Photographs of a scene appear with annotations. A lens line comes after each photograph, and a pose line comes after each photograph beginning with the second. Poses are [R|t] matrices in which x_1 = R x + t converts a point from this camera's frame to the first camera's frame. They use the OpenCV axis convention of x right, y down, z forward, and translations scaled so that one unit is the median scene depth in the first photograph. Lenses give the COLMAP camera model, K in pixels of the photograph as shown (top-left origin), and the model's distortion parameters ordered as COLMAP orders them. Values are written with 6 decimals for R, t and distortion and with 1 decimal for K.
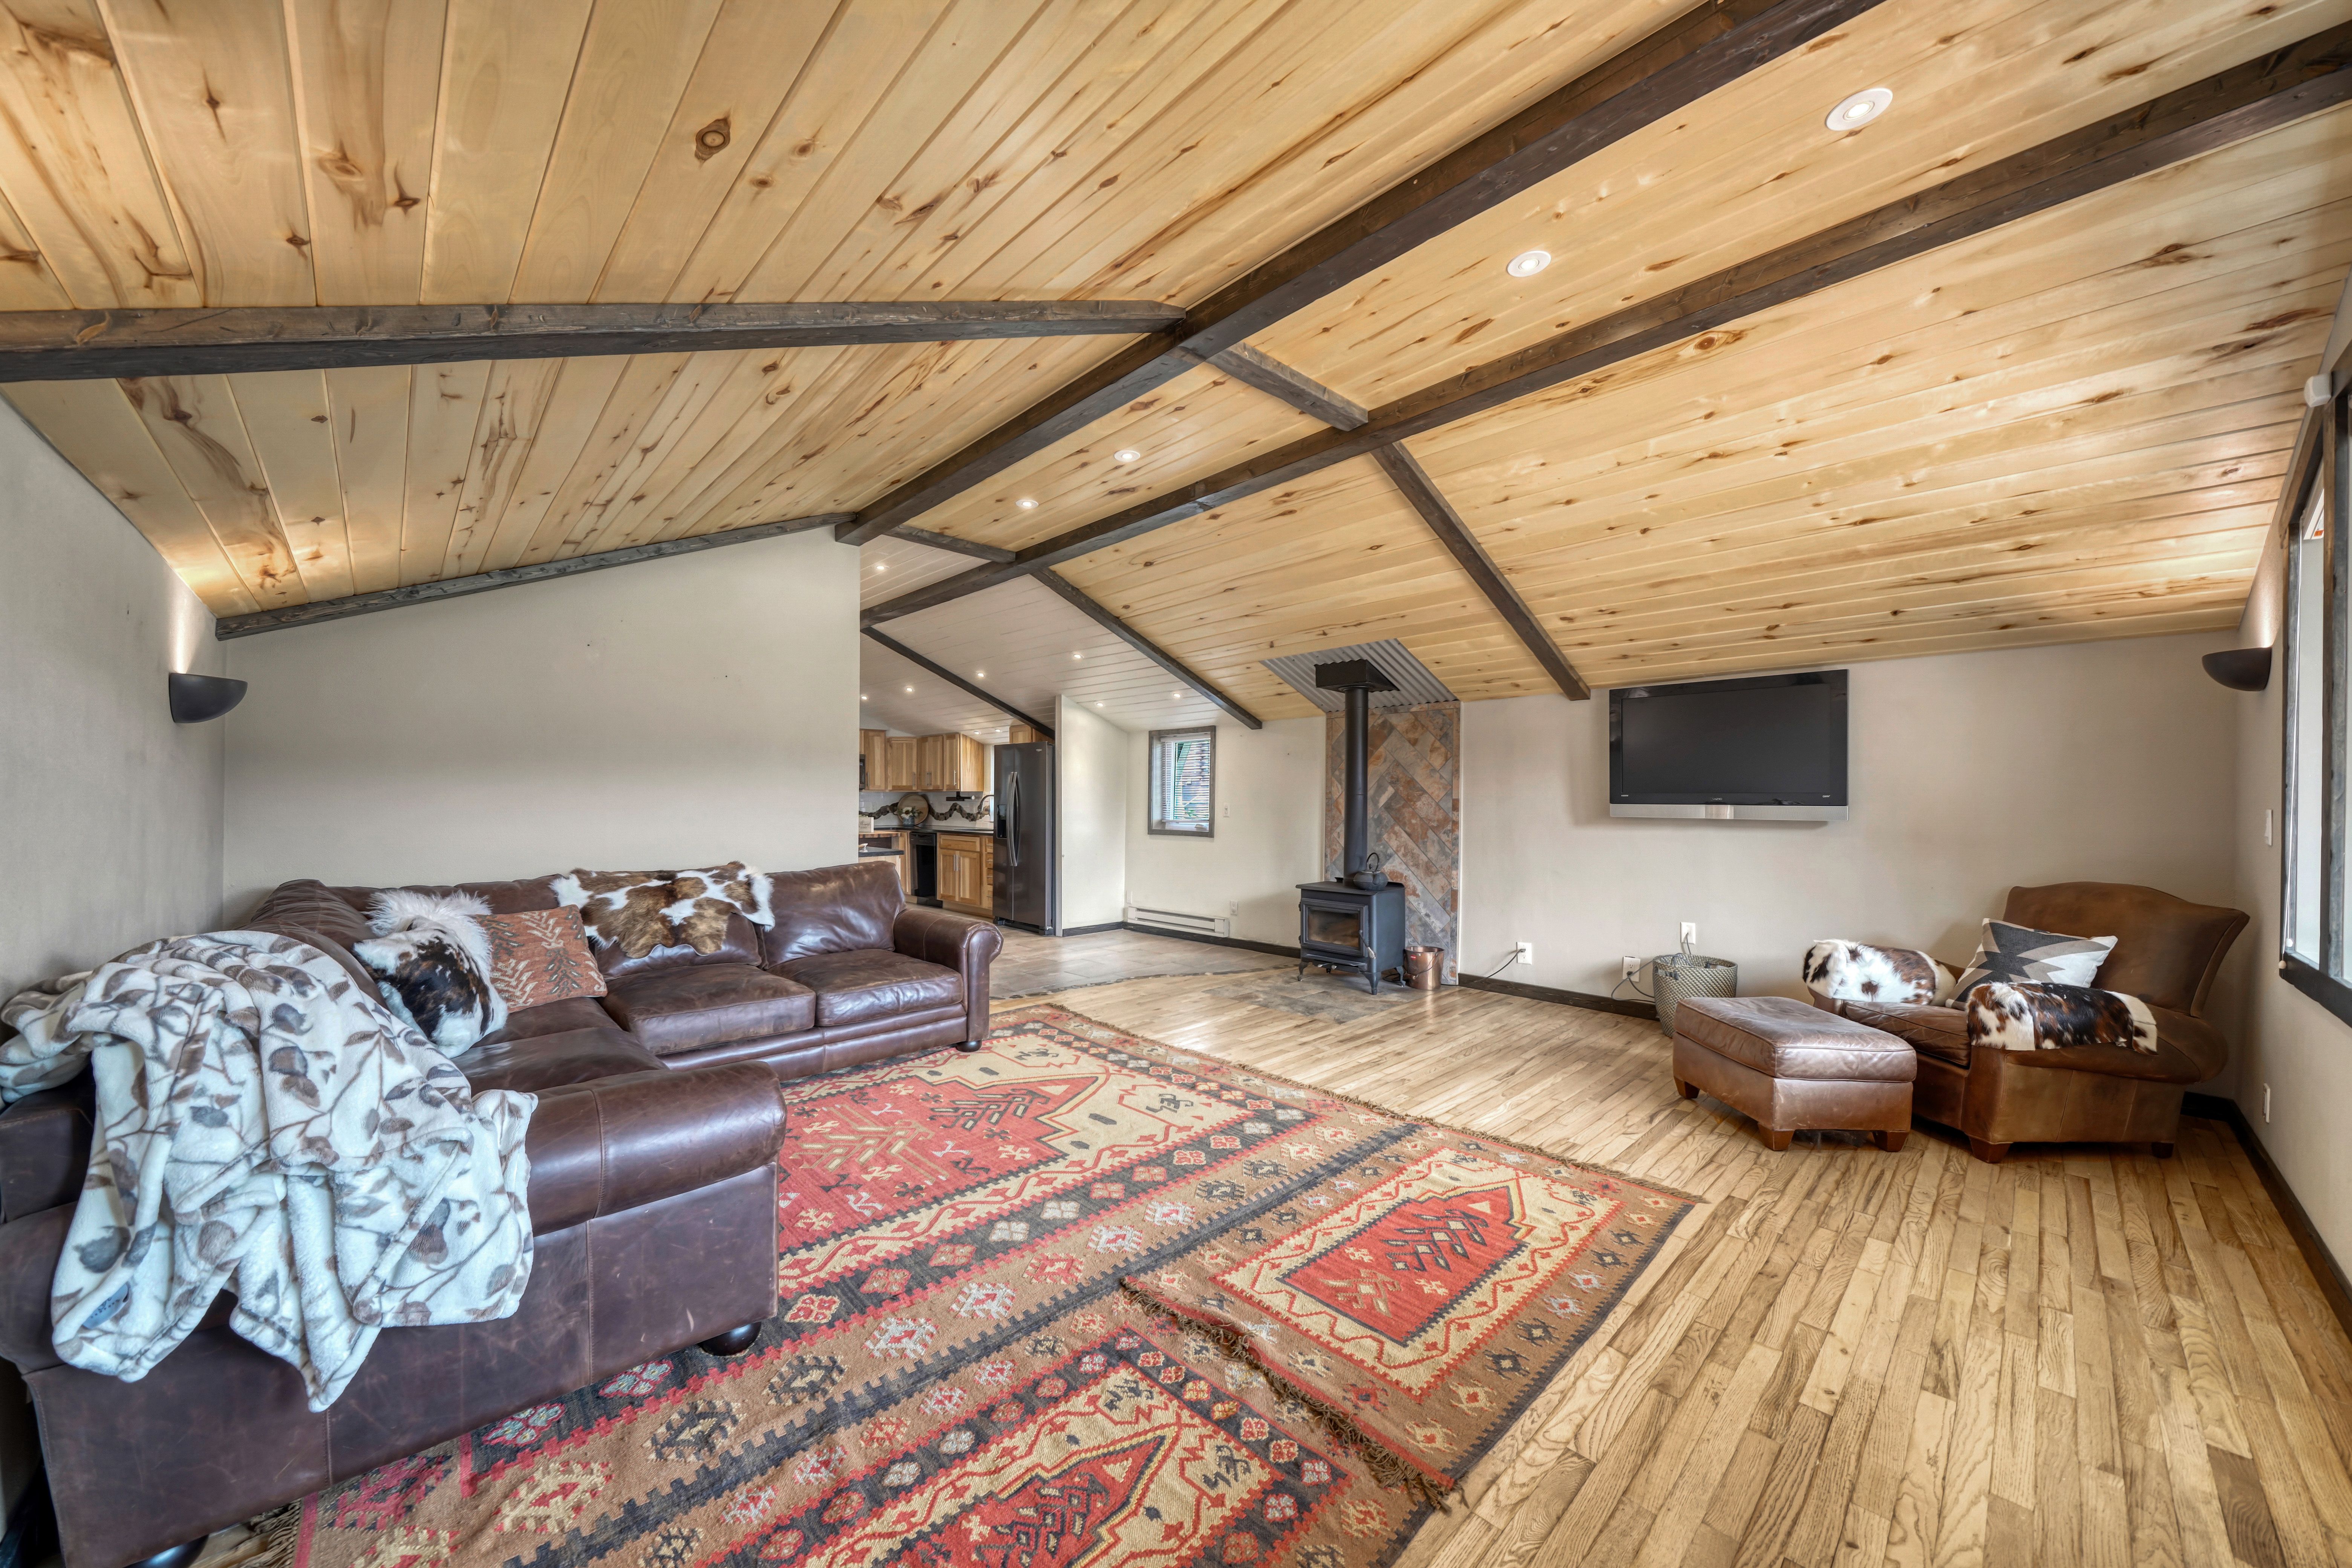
lens RADIAL K [[848.1, 0, 1156.2], [0, 848.1, 798.2], [0, 0, 1]] dist [-0.006103, -0.000224]
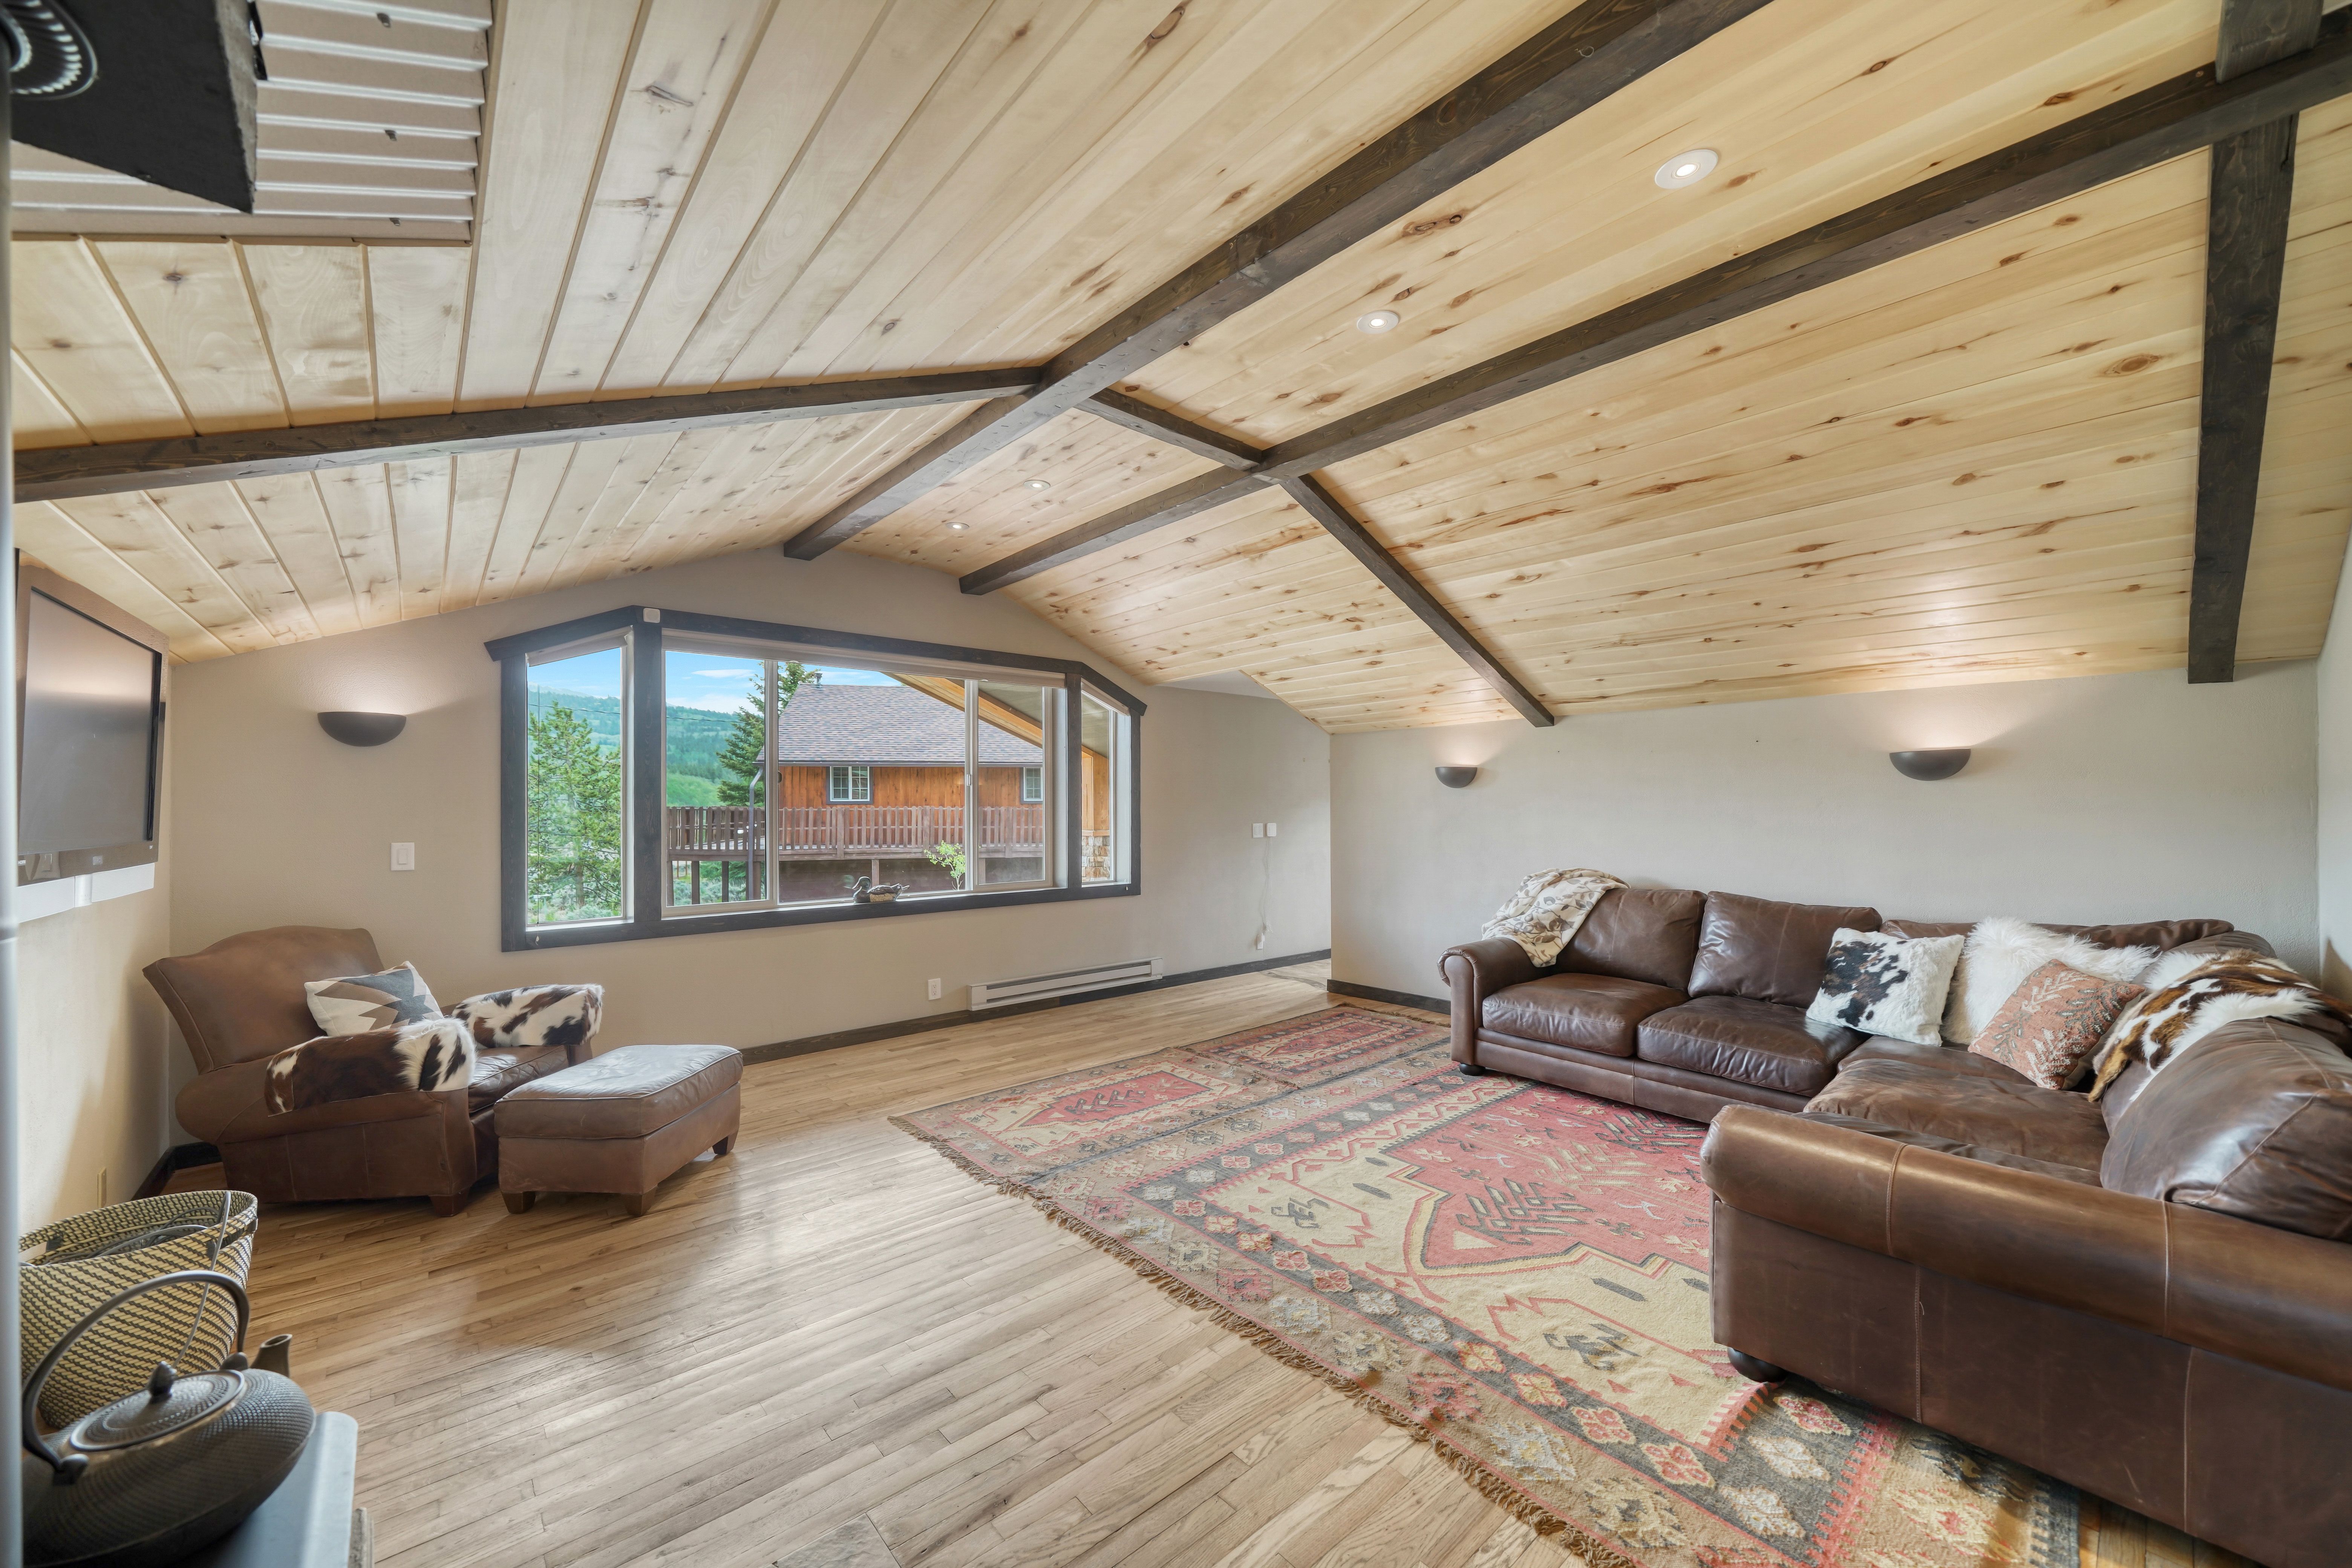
lens RADIAL K [[848.1, 0, 1181.7], [0, 848.1, 799.6], [0, 0, 1]] dist [-0.006103, -0.000224]
pose [[-0.999847, -0.001999, 0.017378, 0.098496], [-0.002037, 0.999996, -0.002183, -0.024351], [-0.017373, -0.002218, -0.999847, 1.537005]]
